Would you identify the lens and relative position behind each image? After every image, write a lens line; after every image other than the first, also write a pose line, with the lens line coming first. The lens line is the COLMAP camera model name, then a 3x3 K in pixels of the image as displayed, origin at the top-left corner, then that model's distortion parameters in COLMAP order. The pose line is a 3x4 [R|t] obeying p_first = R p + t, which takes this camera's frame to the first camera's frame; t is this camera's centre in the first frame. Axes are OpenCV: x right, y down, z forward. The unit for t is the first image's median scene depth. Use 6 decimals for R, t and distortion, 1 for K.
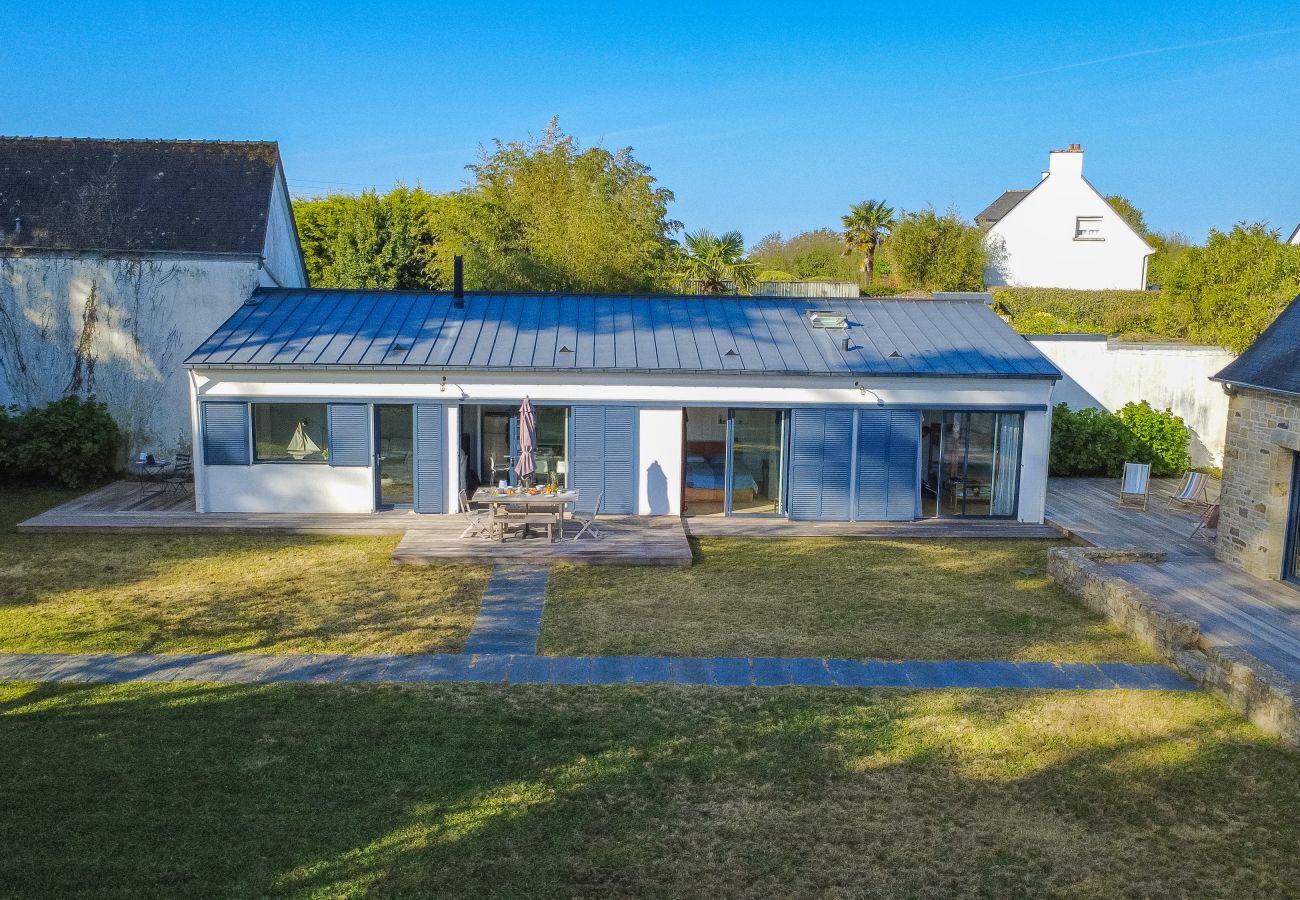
lens RADIAL K [[1155.6, 0, 646.7], [0, 1155.6, 456.2], [0, 0, 1]] dist [0.010039, -0.001944]
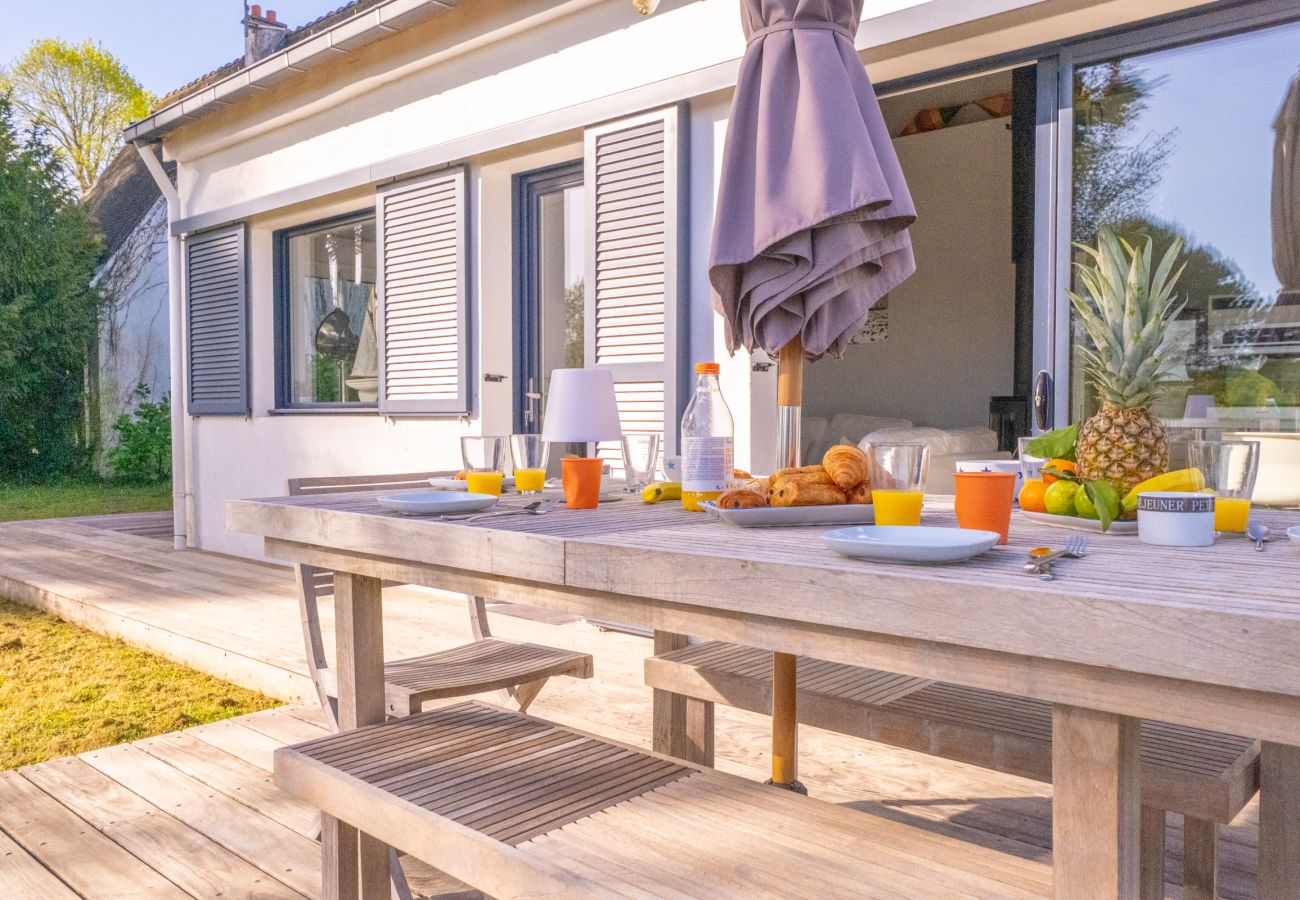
lens RADIAL K [[1023.9, 0, 653.3], [0, 1023.9, 450.0], [0, 0, 1]] dist [0.001584, -0.006048]
pose [[0.714857, 0.006881, -0.699237, -0.052029], [-0.100462, 0.990589, -0.092958, 0.032708], [0.692017, 0.136698, 0.708820, 0.859874]]
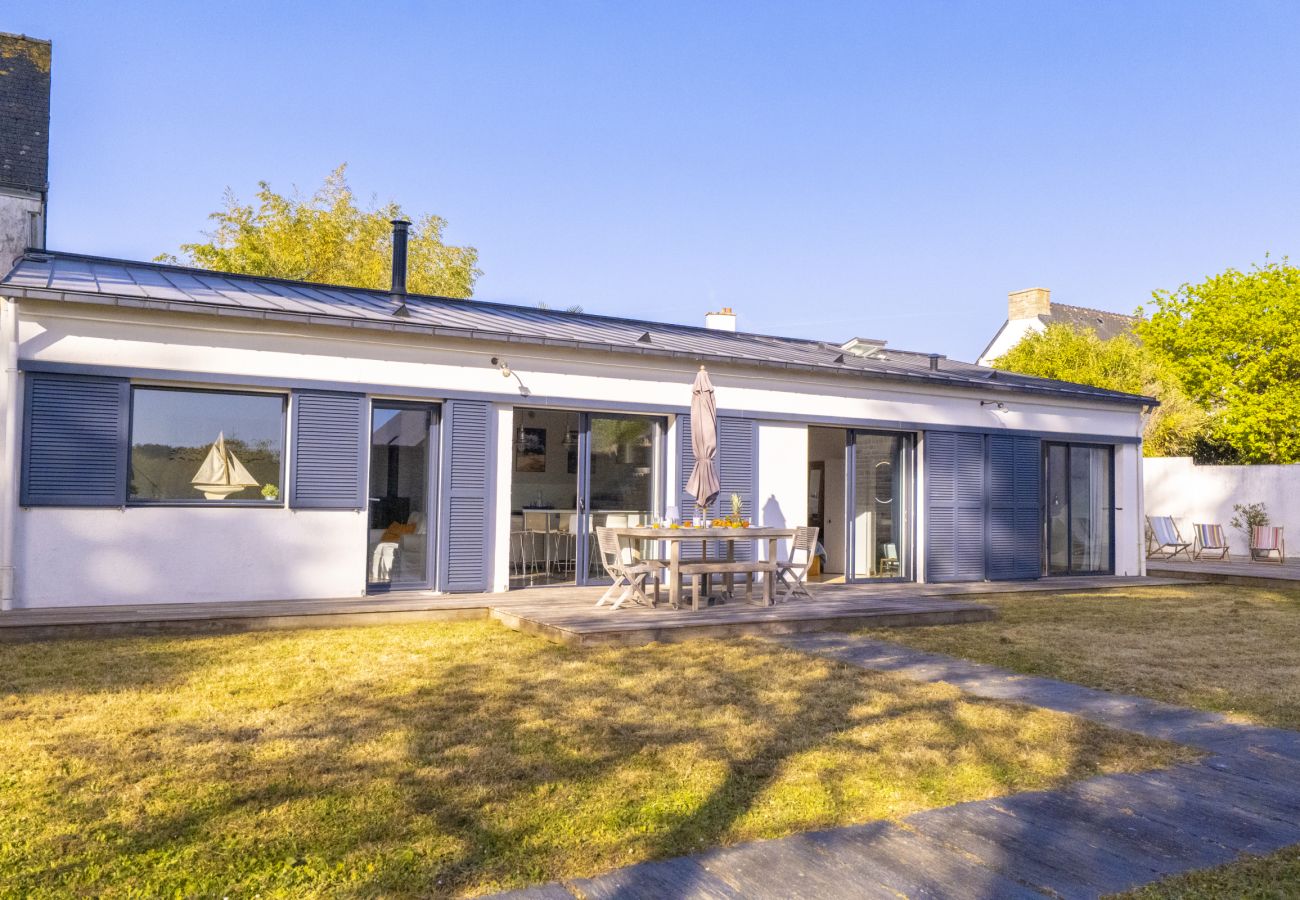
lens RADIAL K [[1023.9, 0, 646.5], [0, 1023.9, 455.1], [0, 0, 1]] dist [0.001584, -0.006048]
pose [[0.888066, 0.015827, 0.459444, -0.340810], [0.073244, 0.981770, -0.175393, 0.077985], [-0.453845, 0.189412, 0.870717, 0.503639]]
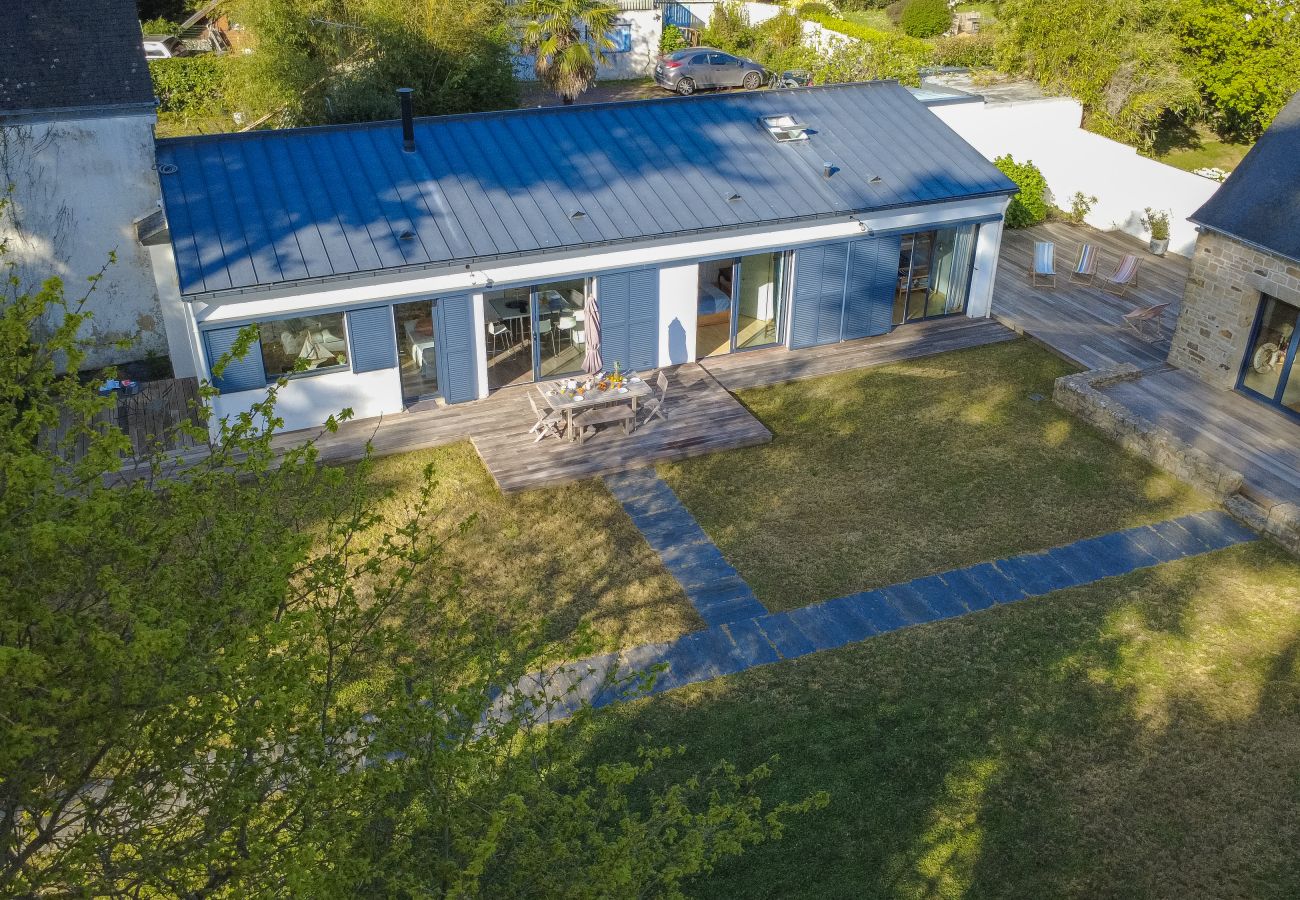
lens RADIAL K [[1155.6, 0, 650.5], [0, 1155.6, 442.3], [0, 0, 1]] dist [0.010039, -0.001944]
pose [[0.936259, -0.172406, 0.306098, -0.340022], [0.059255, 0.936315, 0.346126, -0.243552], [-0.346278, -0.305926, 0.886849, 0.078854]]
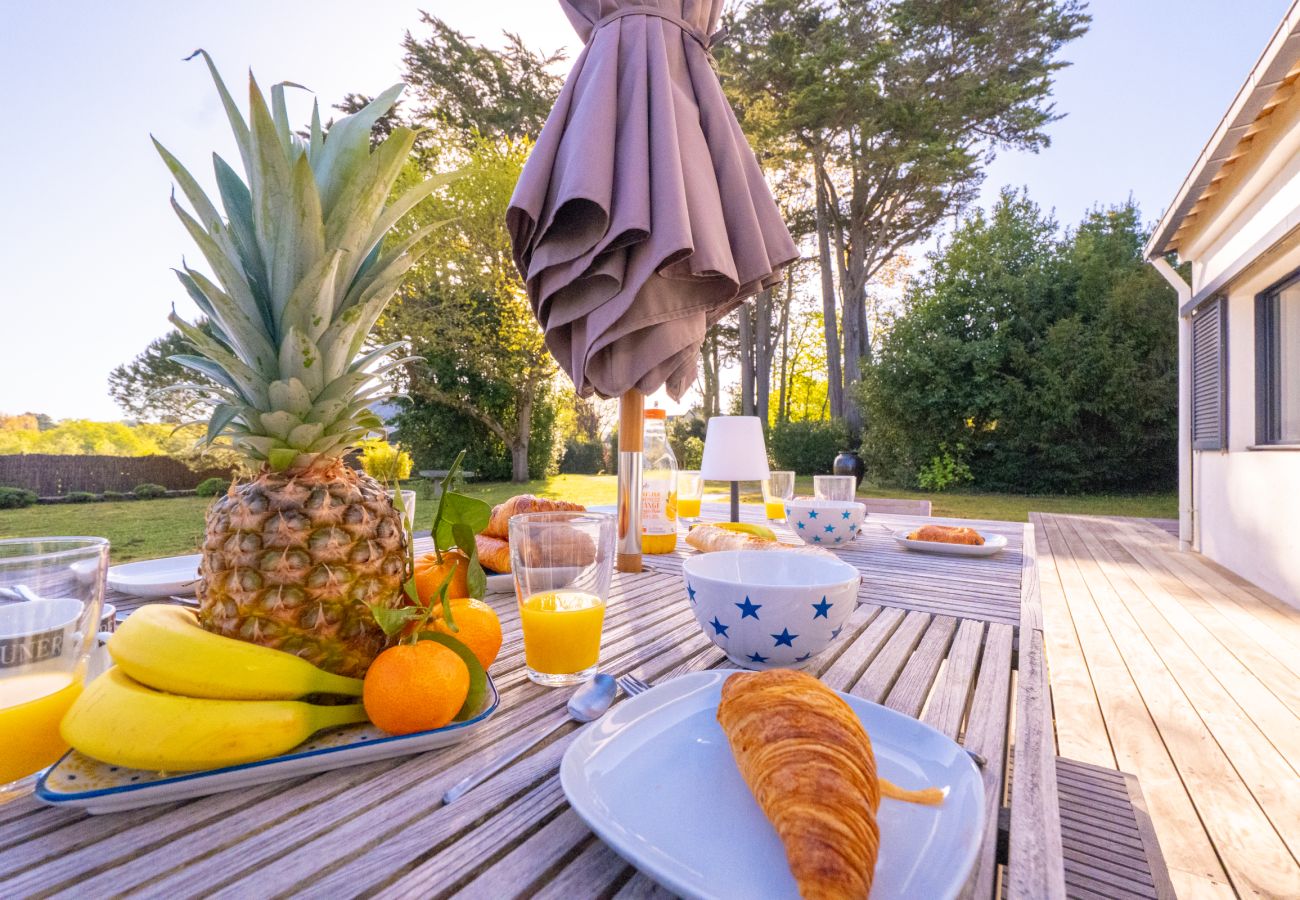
lens RADIAL K [[548.1, 0, 651.4], [0, 548.1, 448.0], [0, 0, 1]] dist [-0.014244, 0.001190]
pose [[-0.594834, -0.017764, -0.803652, -0.067404], [-0.139983, 0.986769, 0.081799, 0.019107], [0.791566, 0.161155, -0.589451, 0.937921]]
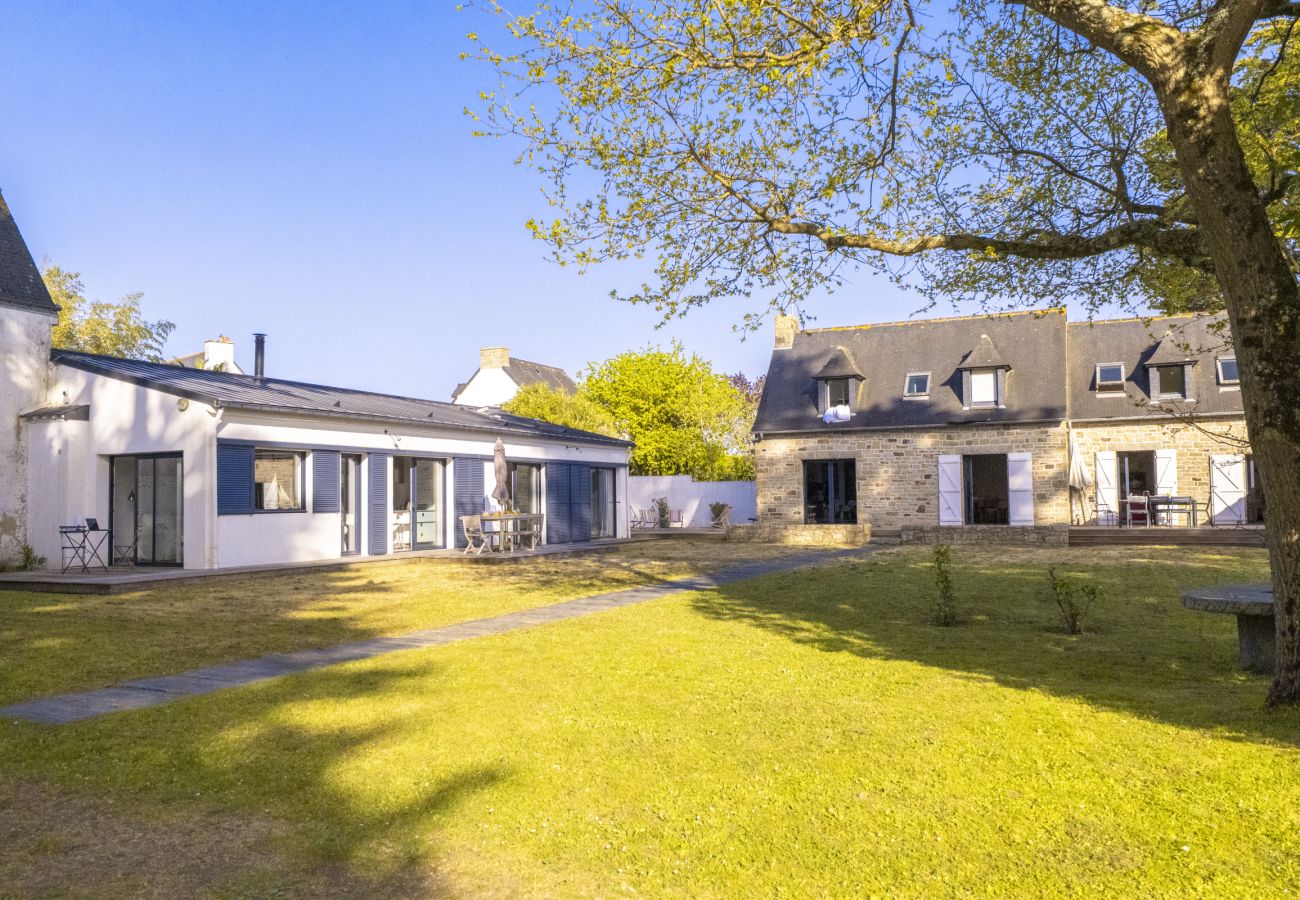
lens RADIAL K [[1023.9, 0, 646.0], [0, 1023.9, 448.9], [0, 0, 1]] dist [0.001584, -0.006048]
pose [[0.464557, 0.021193, 0.885290, -0.921975], [0.165573, 0.980005, -0.110345, 0.099831], [-0.869927, 0.197842, 0.451759, 0.326456]]
